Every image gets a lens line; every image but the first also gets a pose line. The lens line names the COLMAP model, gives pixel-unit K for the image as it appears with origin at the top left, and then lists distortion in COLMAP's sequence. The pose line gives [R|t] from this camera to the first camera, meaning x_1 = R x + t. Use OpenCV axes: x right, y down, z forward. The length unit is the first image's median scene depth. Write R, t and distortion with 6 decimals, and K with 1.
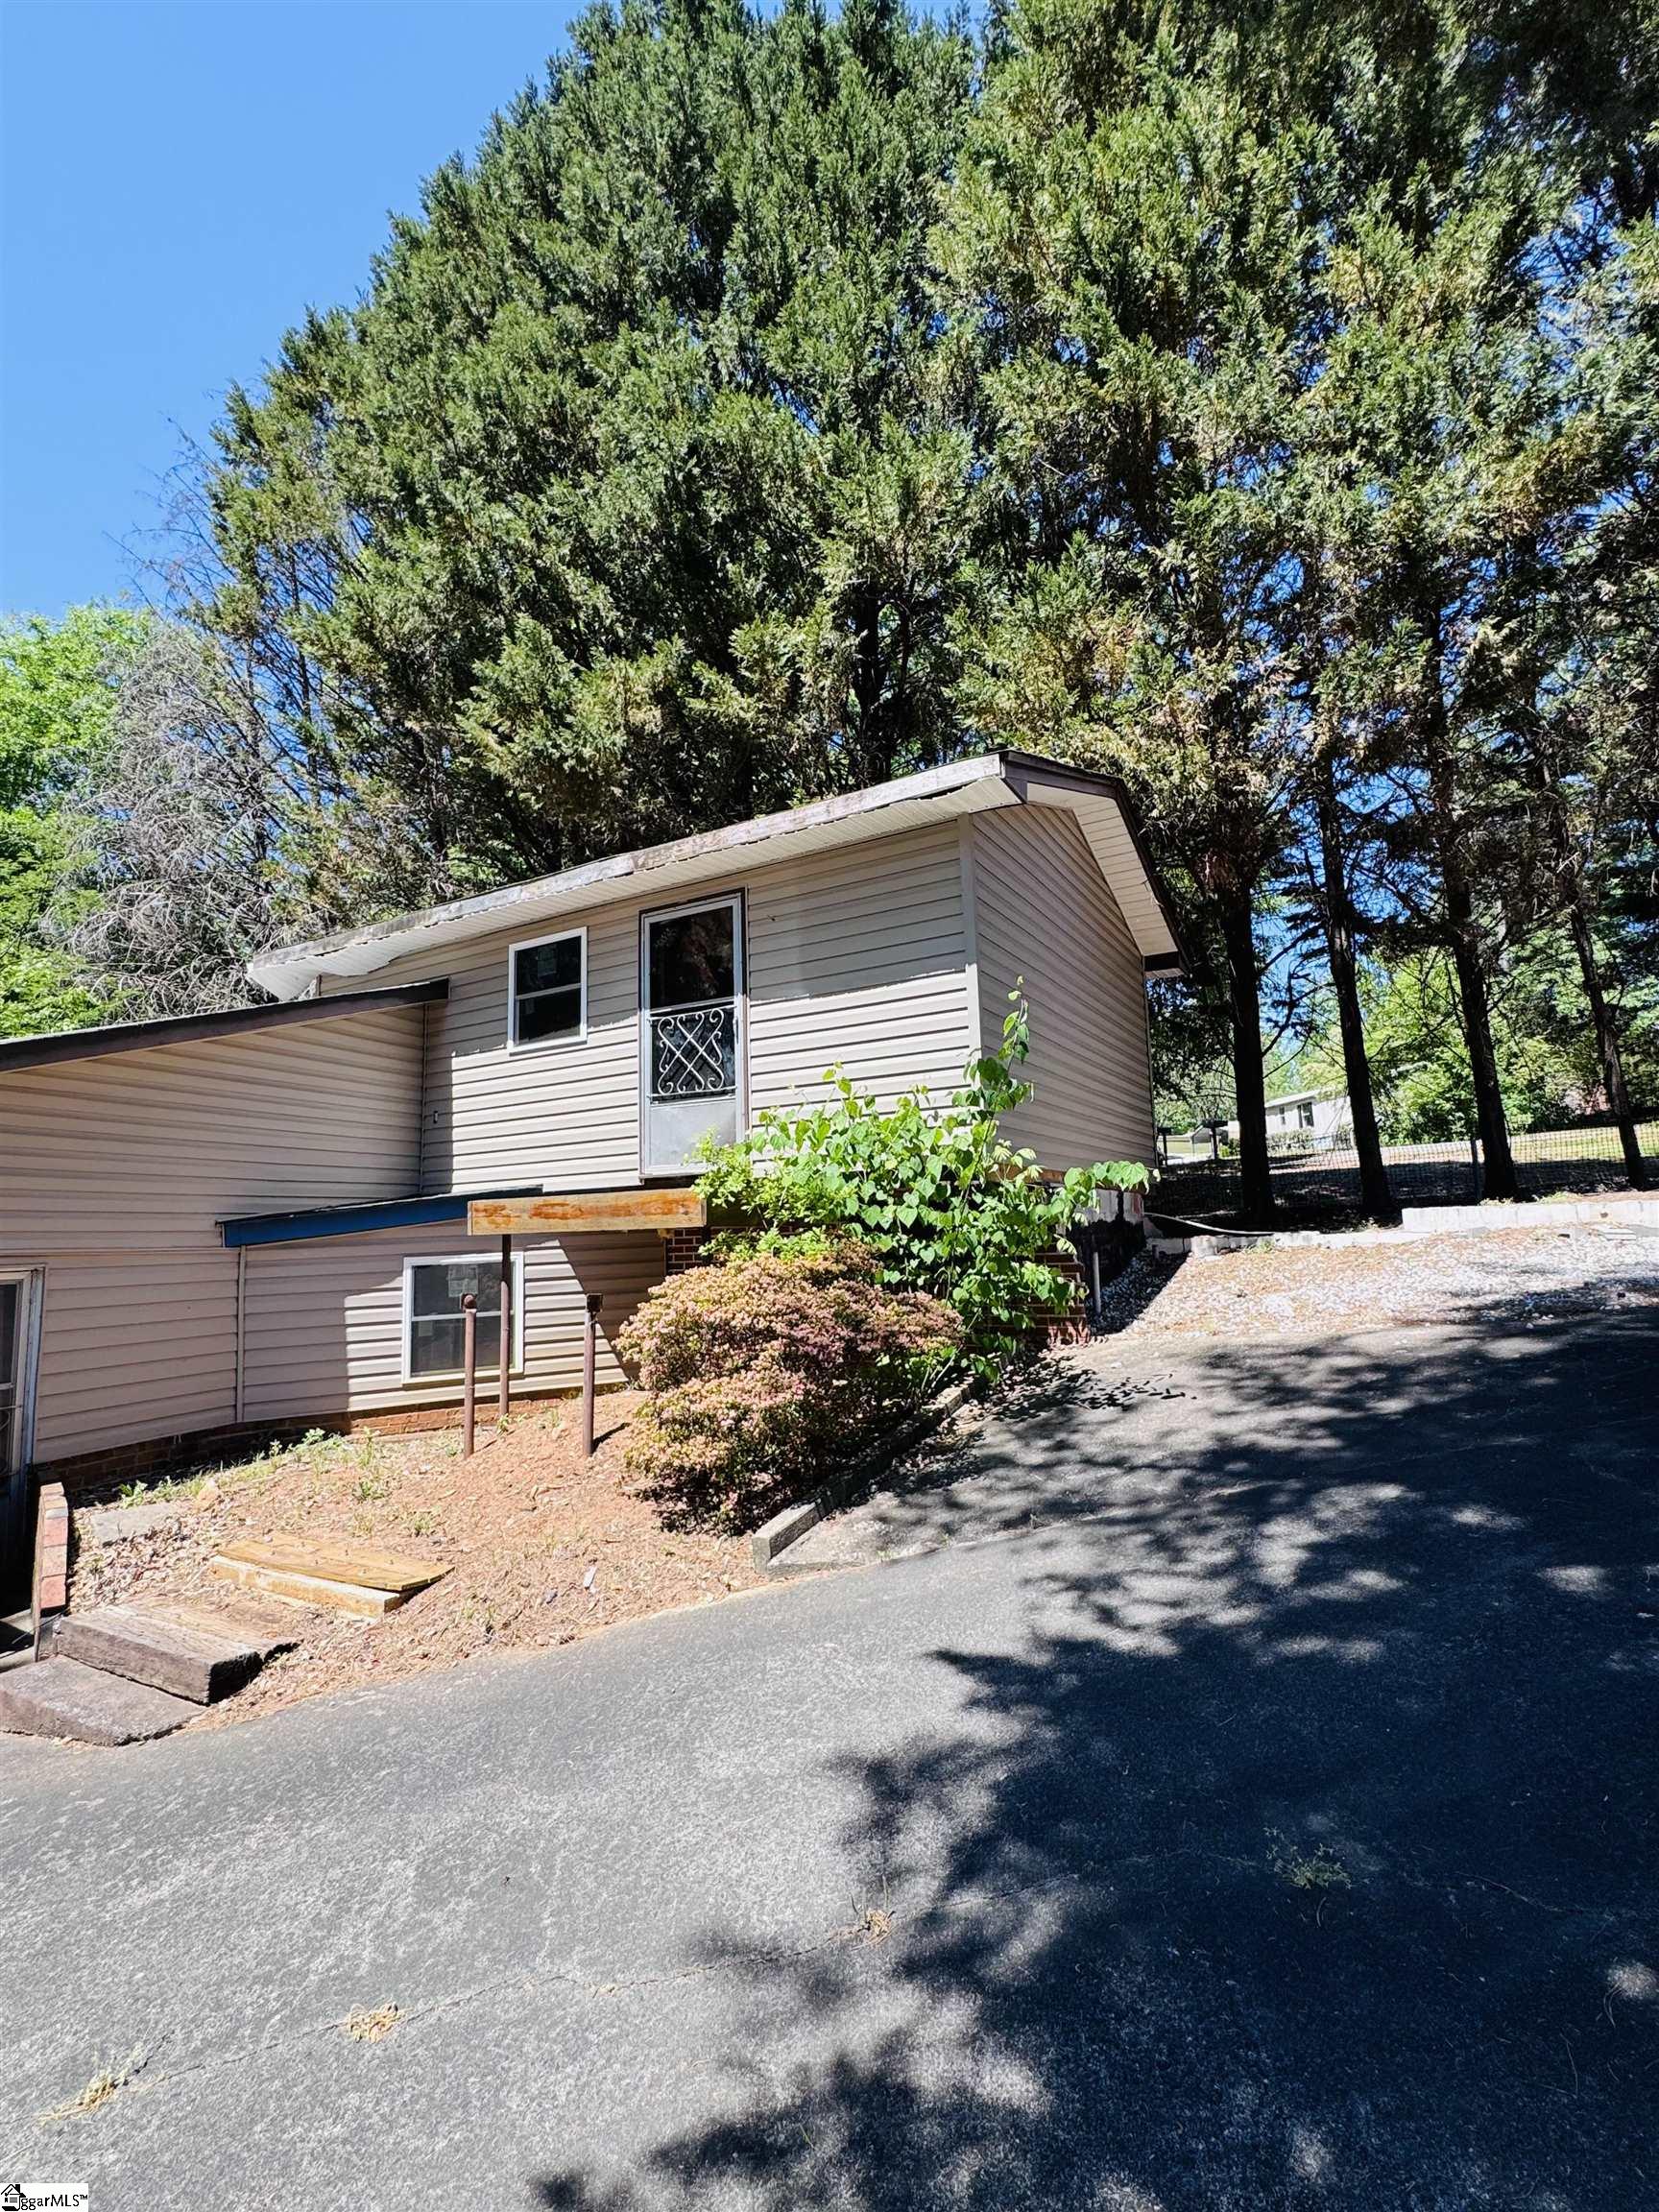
lens RADIAL K [[1030.2, 0, 821.1], [0, 1030.2, 1106.5], [0, 0, 1]] dist [0.001383, -0.000460]
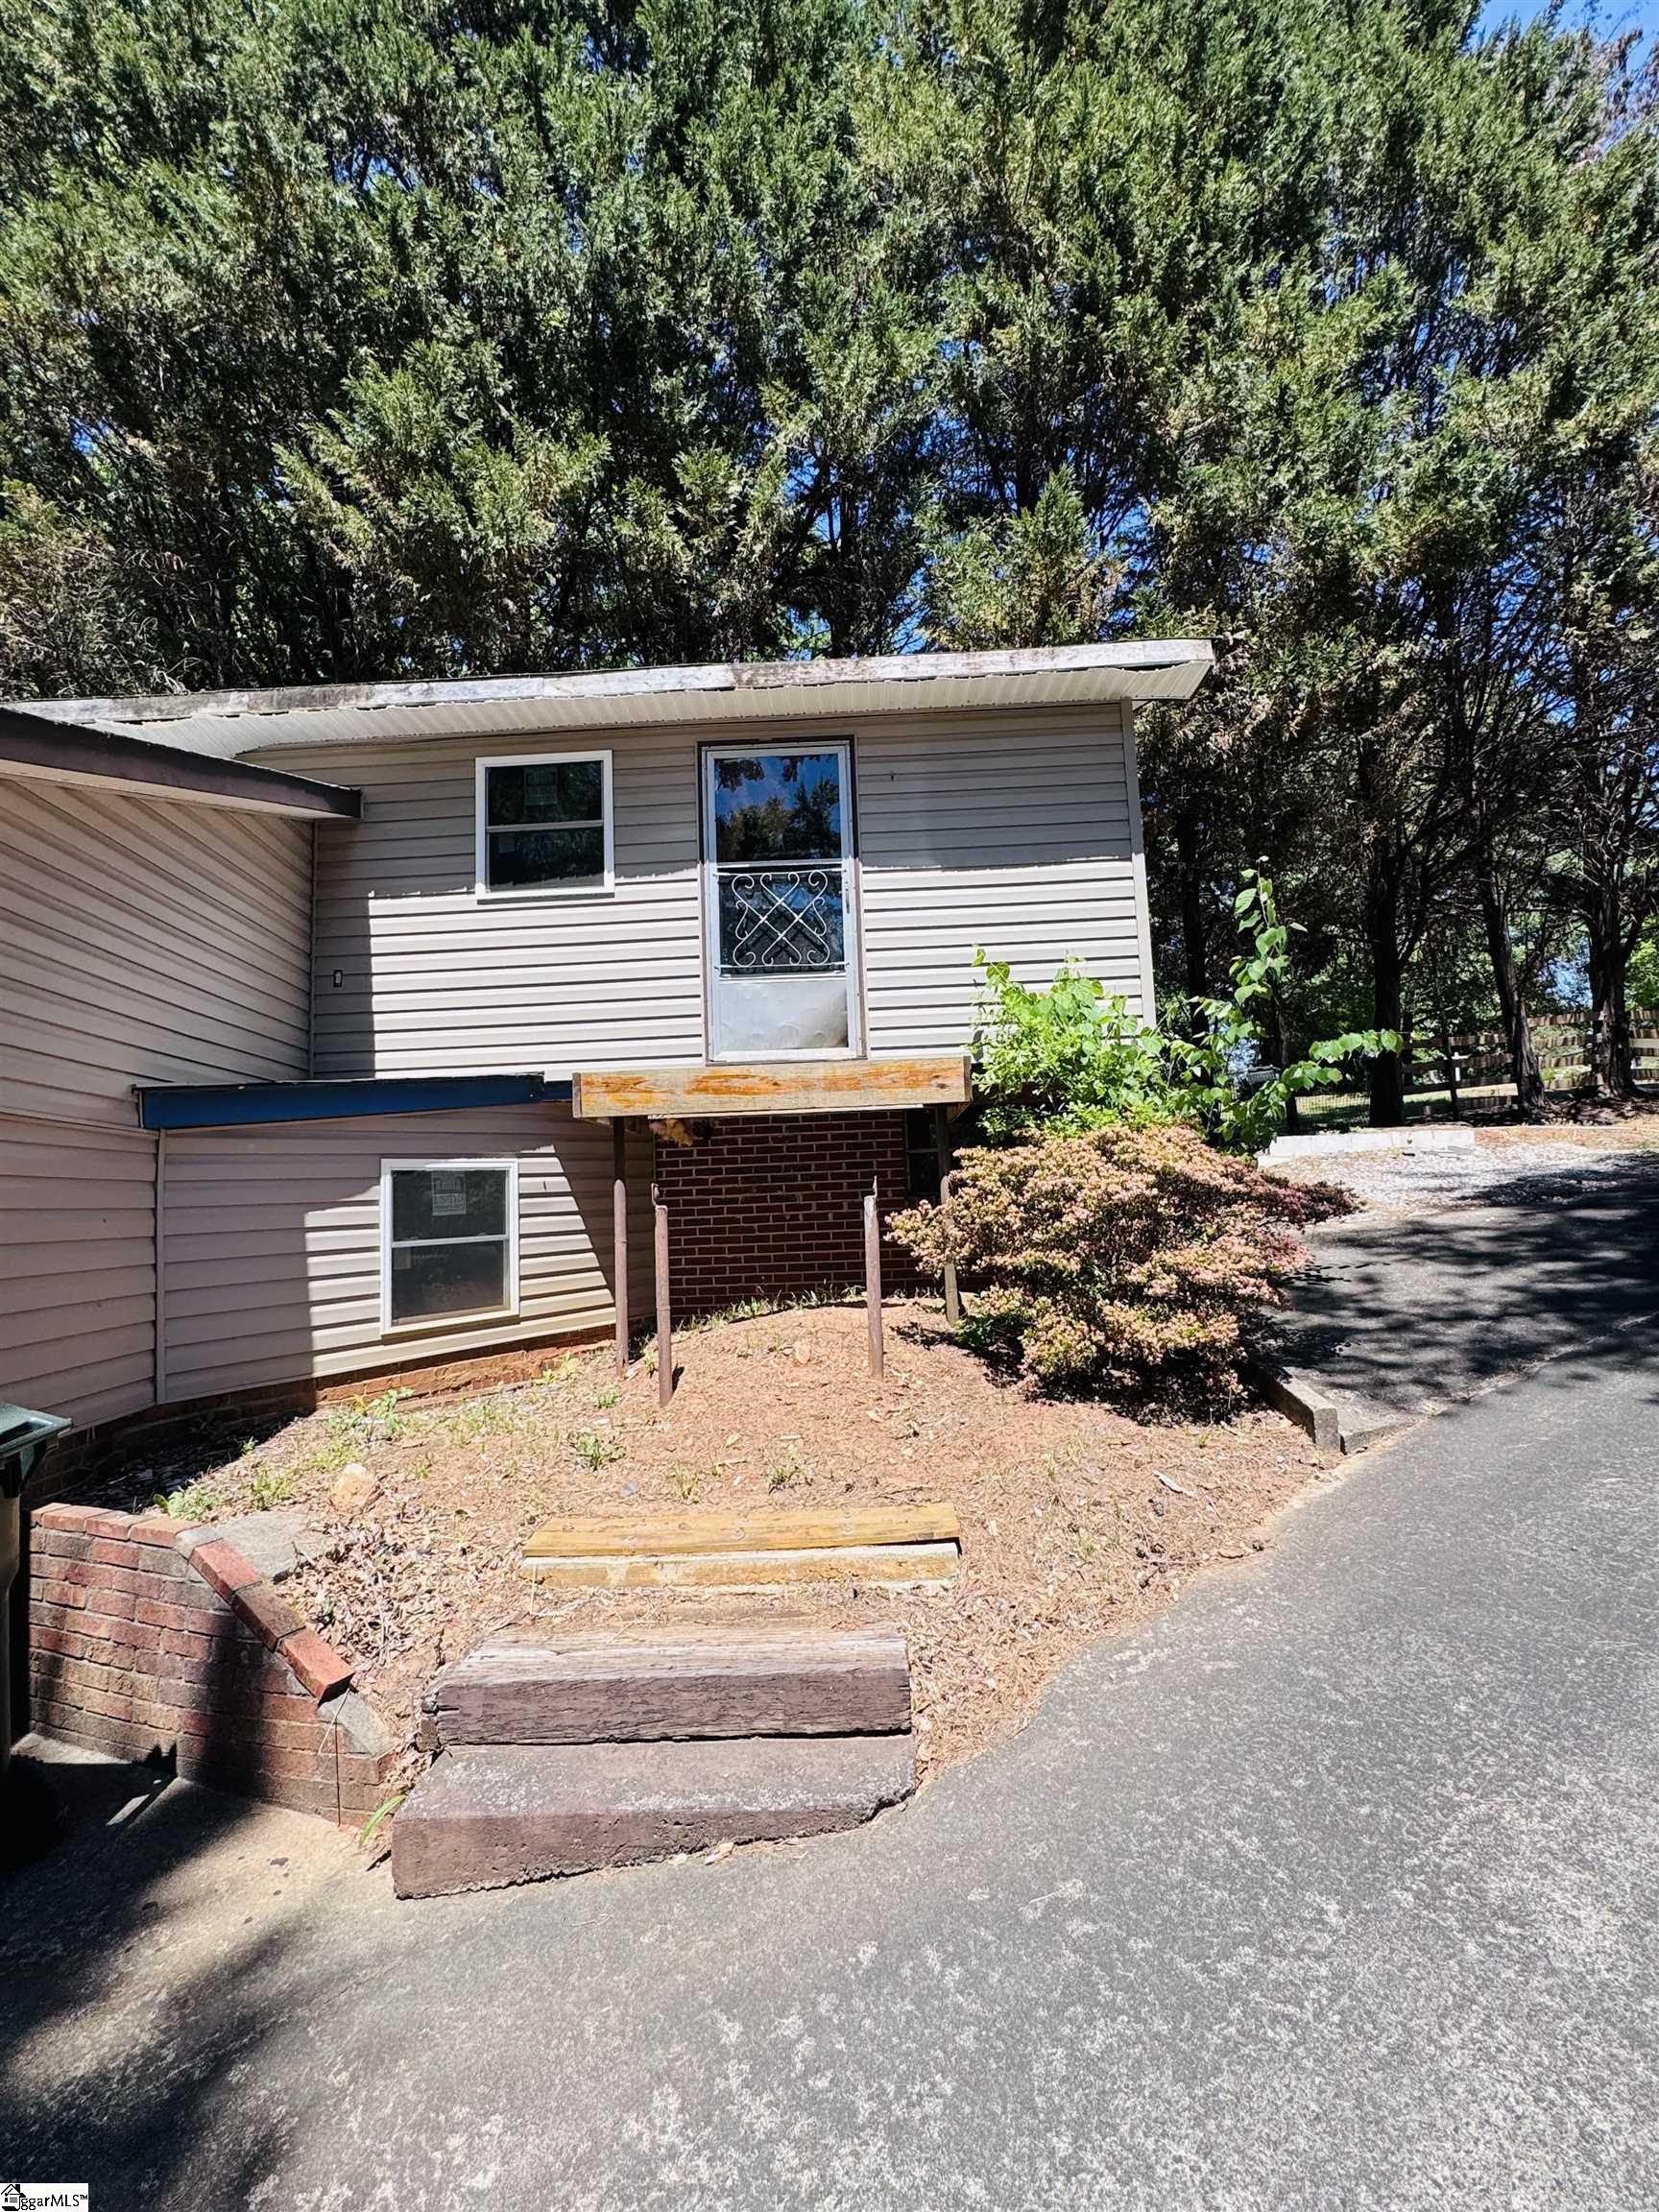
lens RADIAL K [[1030.2, 0, 833.9], [0, 1030.2, 1105.7], [0, 0, 1]] dist [0.001383, -0.000460]
pose [[0.878540, 0.040947, 0.475910, -0.472366], [-0.047245, 0.998883, 0.001272, 0.094923], [-0.475326, -0.023602, 0.879493, 0.229847]]
